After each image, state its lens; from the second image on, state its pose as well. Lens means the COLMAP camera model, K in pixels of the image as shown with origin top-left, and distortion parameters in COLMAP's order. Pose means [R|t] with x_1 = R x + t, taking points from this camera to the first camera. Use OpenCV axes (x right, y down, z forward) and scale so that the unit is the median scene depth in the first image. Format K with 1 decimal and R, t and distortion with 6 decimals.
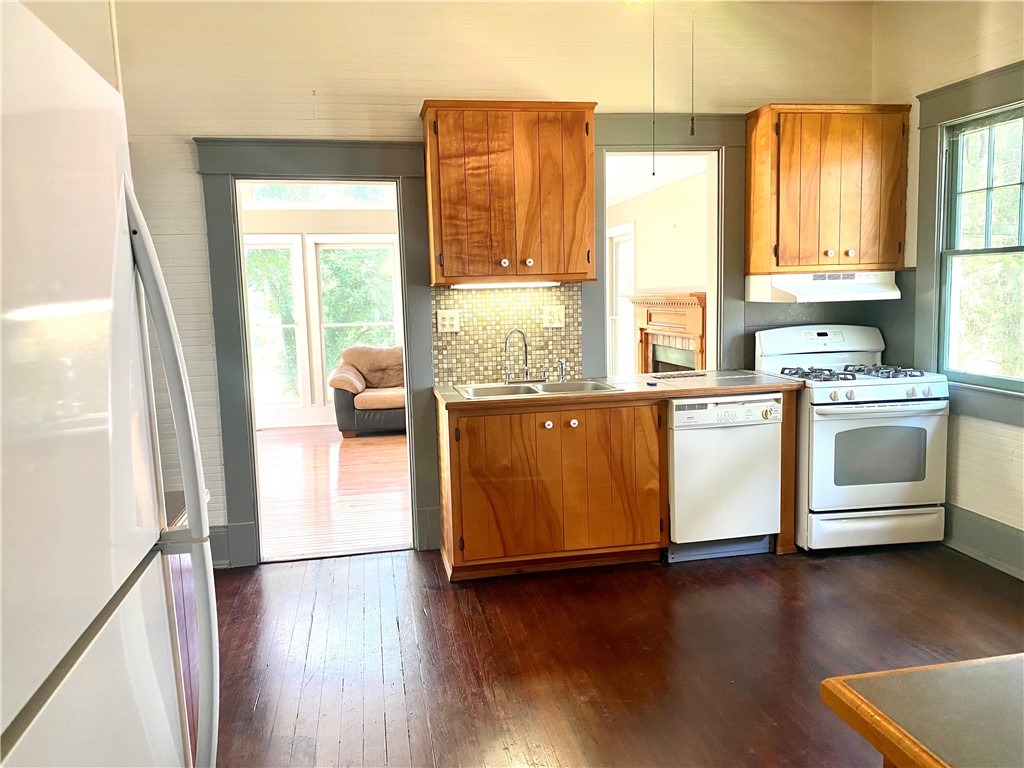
lens RADIAL K [[789.5, 0, 503.9], [0, 789.5, 413.9], [0, 0, 1]] dist [-0.018641, -0.002831]
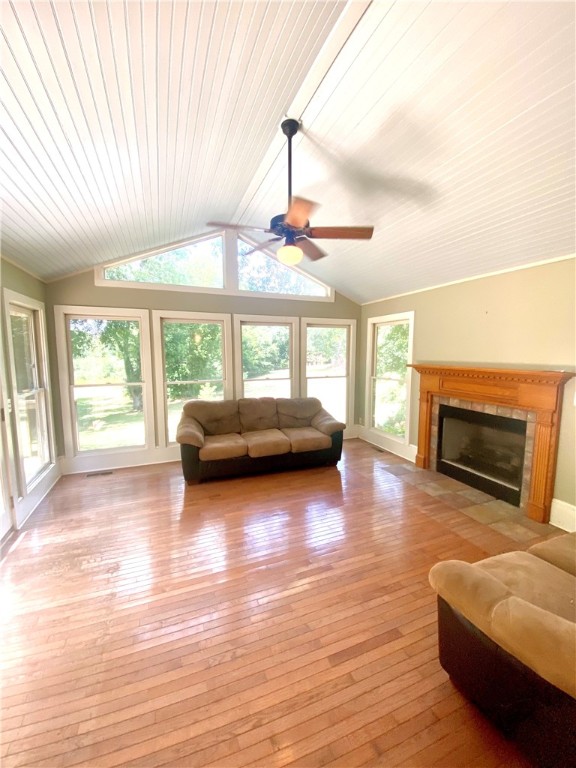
lens RADIAL K [[312.4, 0, 286.9], [0, 312.4, 382.8], [0, 0, 1]] dist [-0.004694, -0.002438]
pose [[0.978566, 0.003968, 0.205893, -0.148533], [0.006949, 0.998609, -0.052273, -0.088319], [-0.205814, 0.052583, 0.977177, 0.492394]]
